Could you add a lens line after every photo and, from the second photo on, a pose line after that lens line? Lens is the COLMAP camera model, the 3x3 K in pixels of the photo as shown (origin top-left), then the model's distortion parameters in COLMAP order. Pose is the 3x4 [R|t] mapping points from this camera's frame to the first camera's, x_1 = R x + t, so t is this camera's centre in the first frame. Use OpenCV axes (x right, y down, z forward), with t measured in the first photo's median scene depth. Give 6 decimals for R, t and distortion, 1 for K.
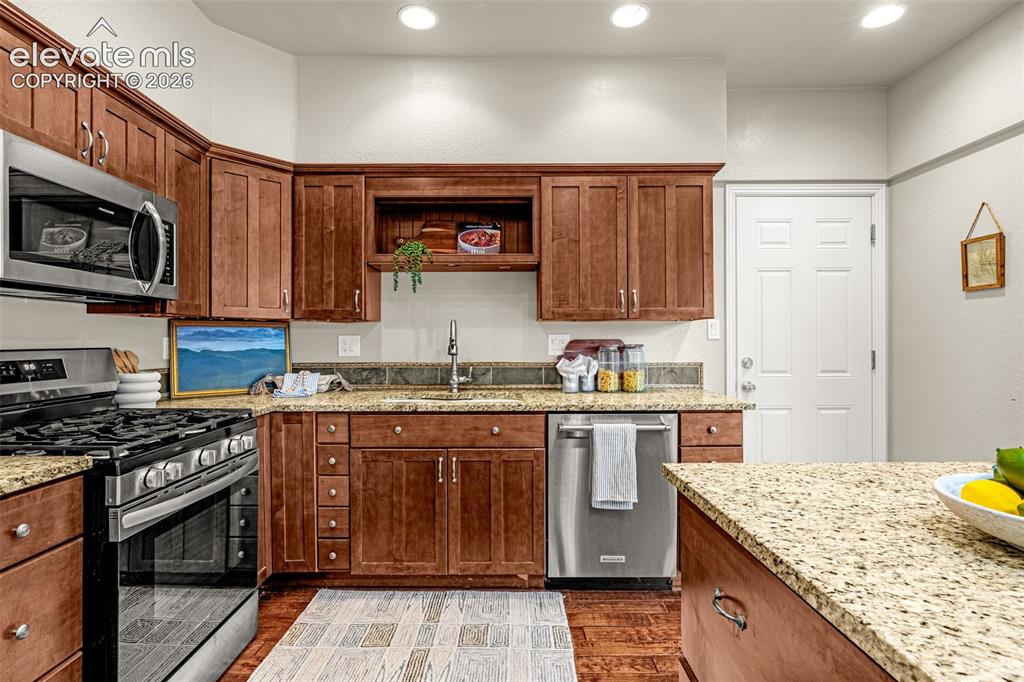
lens RADIAL K [[516.4, 0, 511.5], [0, 516.4, 341.8], [0, 0, 1]] dist [0.001196, -0.000035]
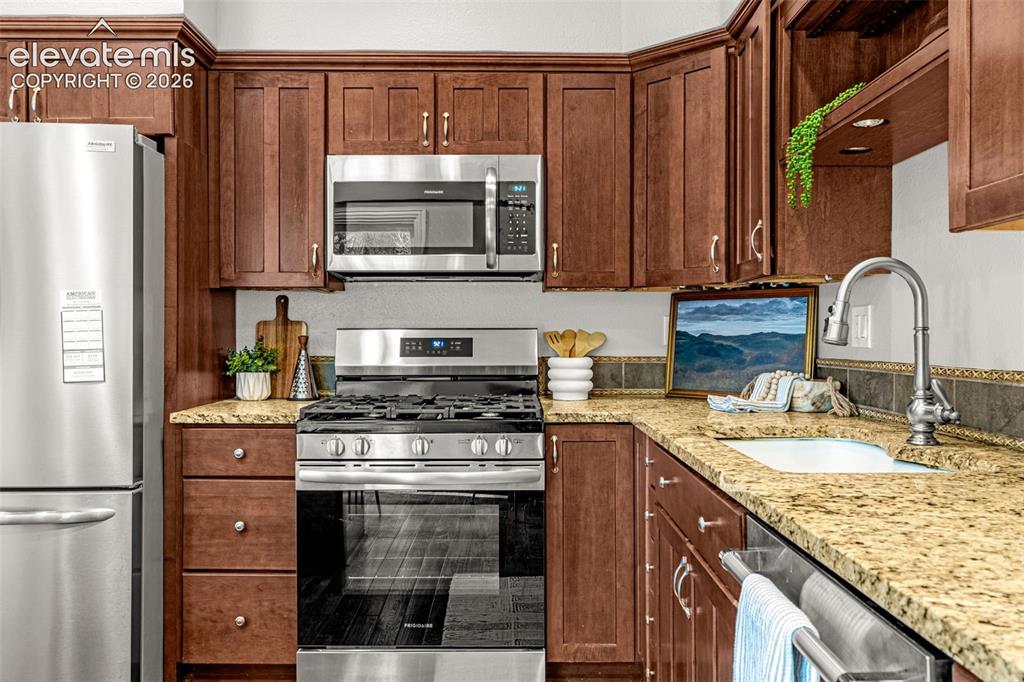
lens RADIAL K [[866.4, 0, 516.6], [0, 866.4, 336.3], [0, 0, 1]] dist [-0.004004, -0.016591]
pose [[-0.016973, 0.003359, -0.999850, 0.580631], [-0.002305, 0.999992, 0.003398, 0.015786], [0.999853, 0.002362, -0.016965, 0.749231]]
